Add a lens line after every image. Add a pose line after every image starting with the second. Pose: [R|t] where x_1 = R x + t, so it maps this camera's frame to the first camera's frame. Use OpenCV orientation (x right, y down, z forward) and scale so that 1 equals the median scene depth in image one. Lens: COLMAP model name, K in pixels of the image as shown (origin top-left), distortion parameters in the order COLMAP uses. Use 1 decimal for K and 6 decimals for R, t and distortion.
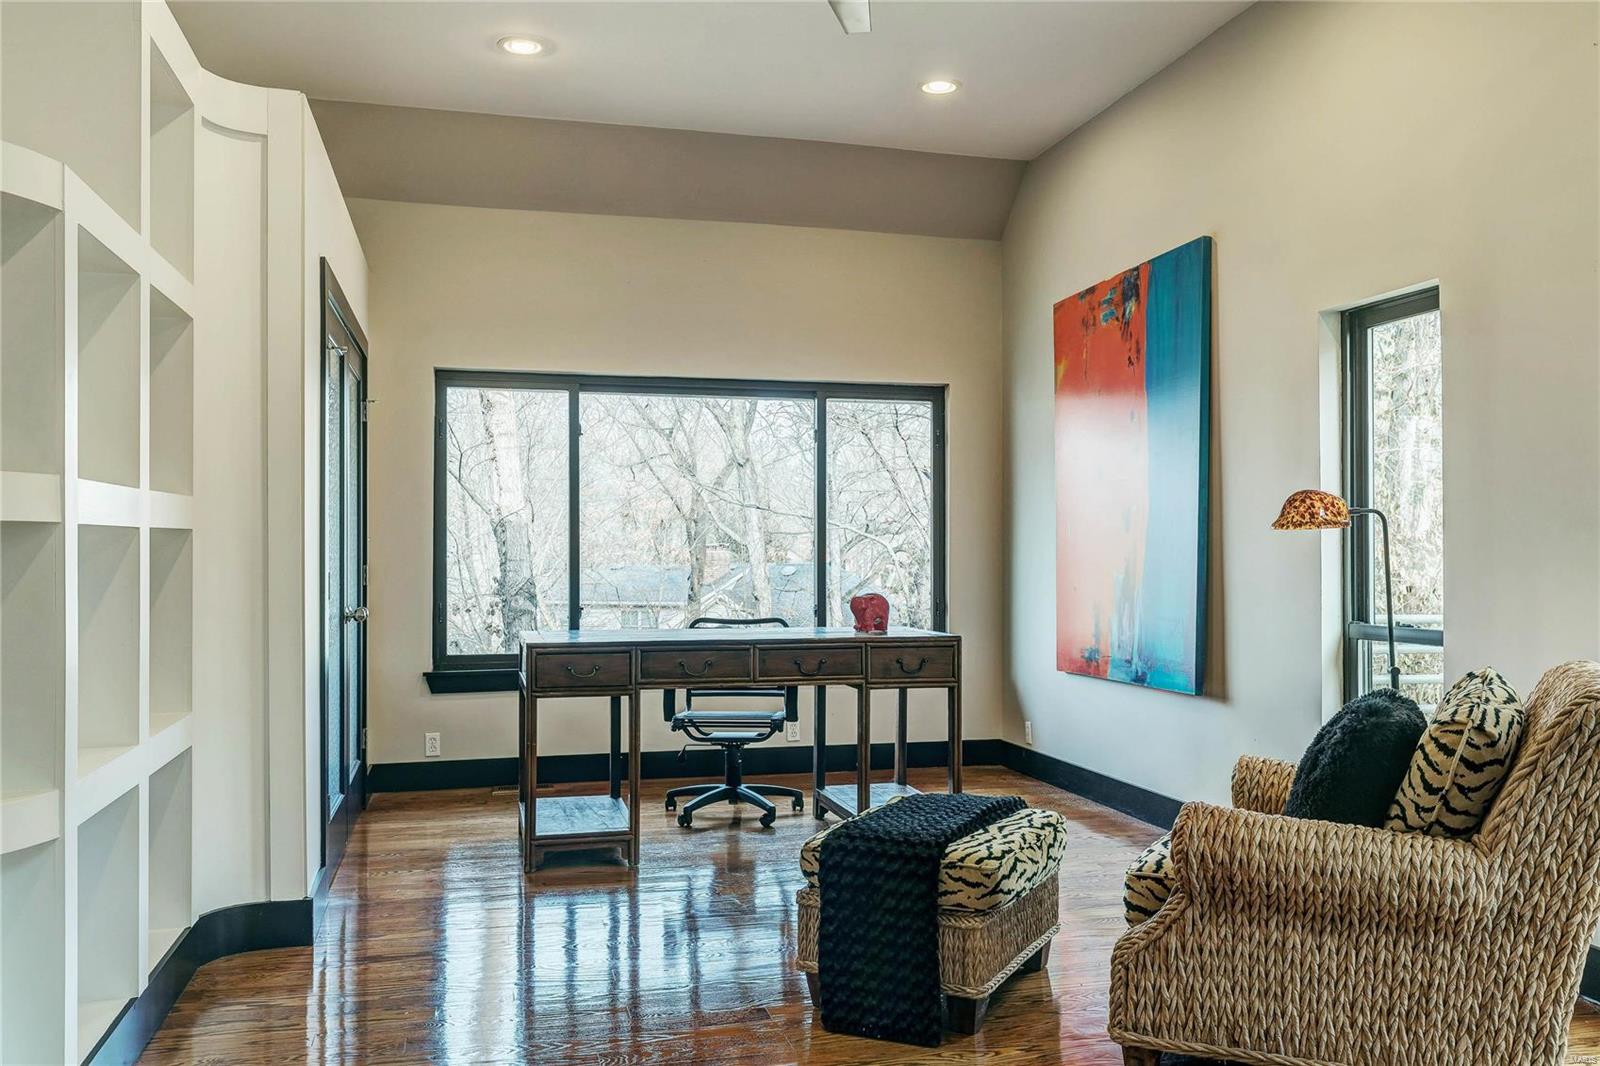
lens RADIAL K [[1324.4, 0, 803.2], [0, 1324.4, 530.6], [0, 0, 1]] dist [-0.017972, 0.002869]
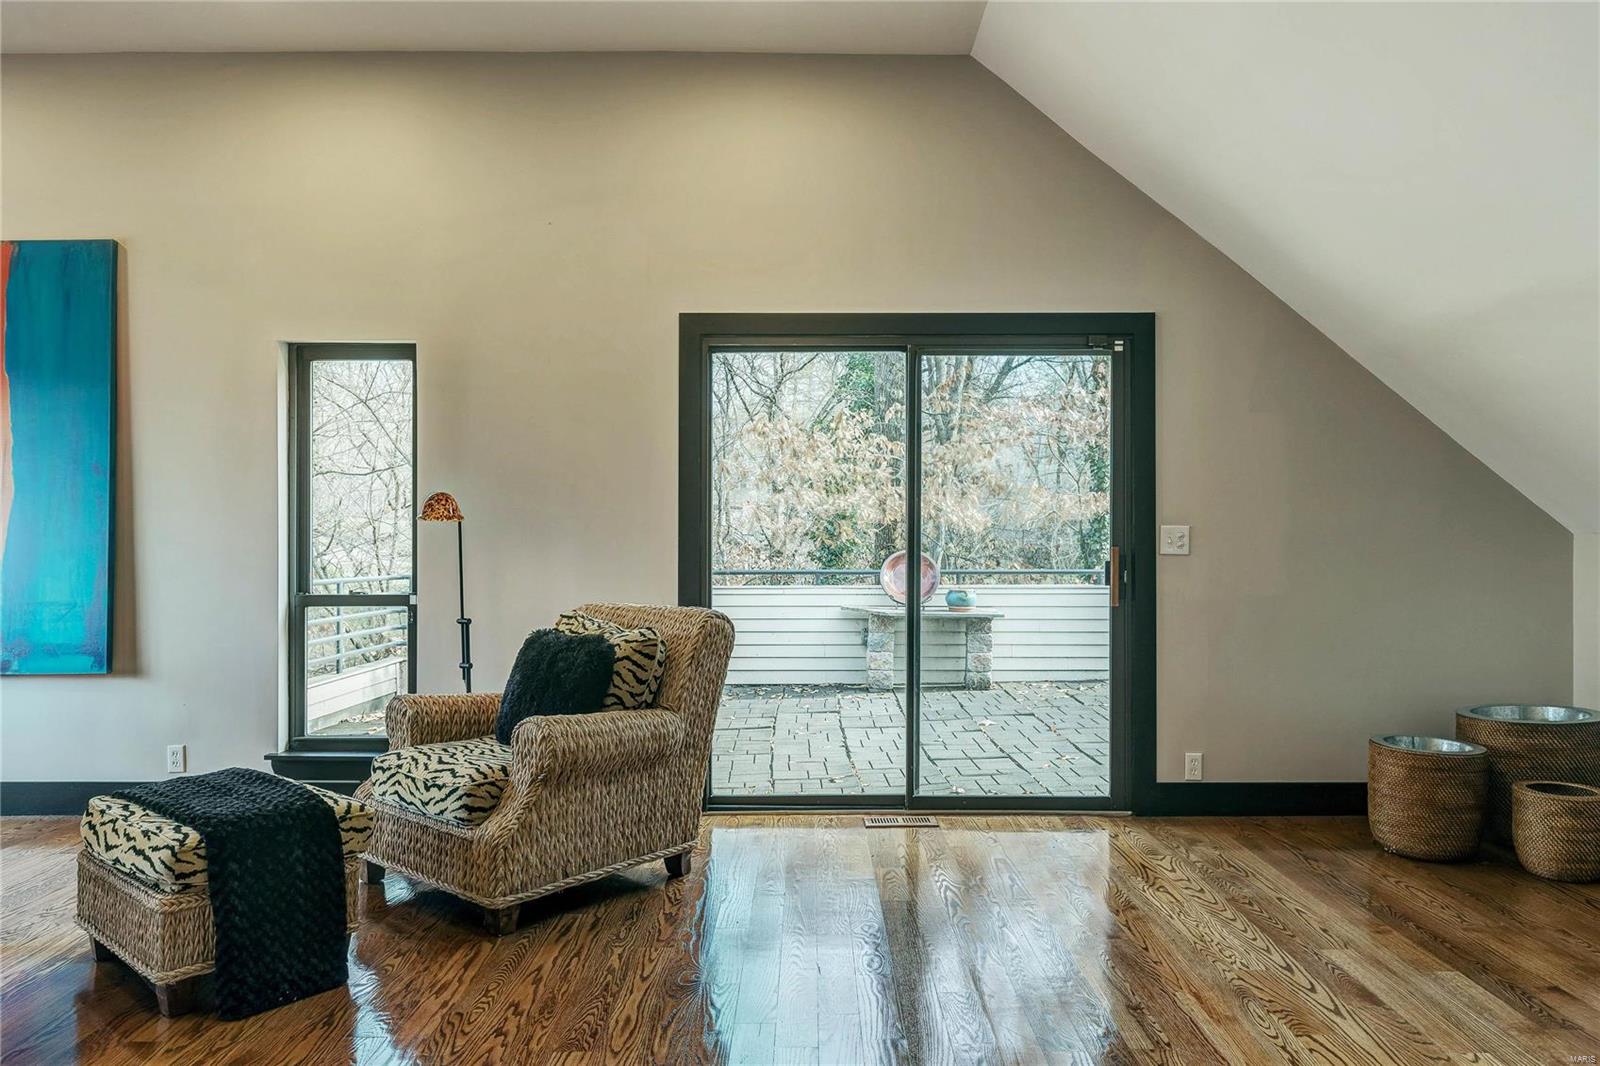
lens RADIAL K [[1121.2, 0, 801.6], [0, 1121.2, 538.2], [0, 0, 1]] dist [-0.001051, 0.009443]
pose [[0.263591, -0.006912, 0.964610, -0.778692], [-0.012439, 0.999867, 0.010563, 0.000007], [-0.964554, -0.014783, 0.263470, 0.419260]]
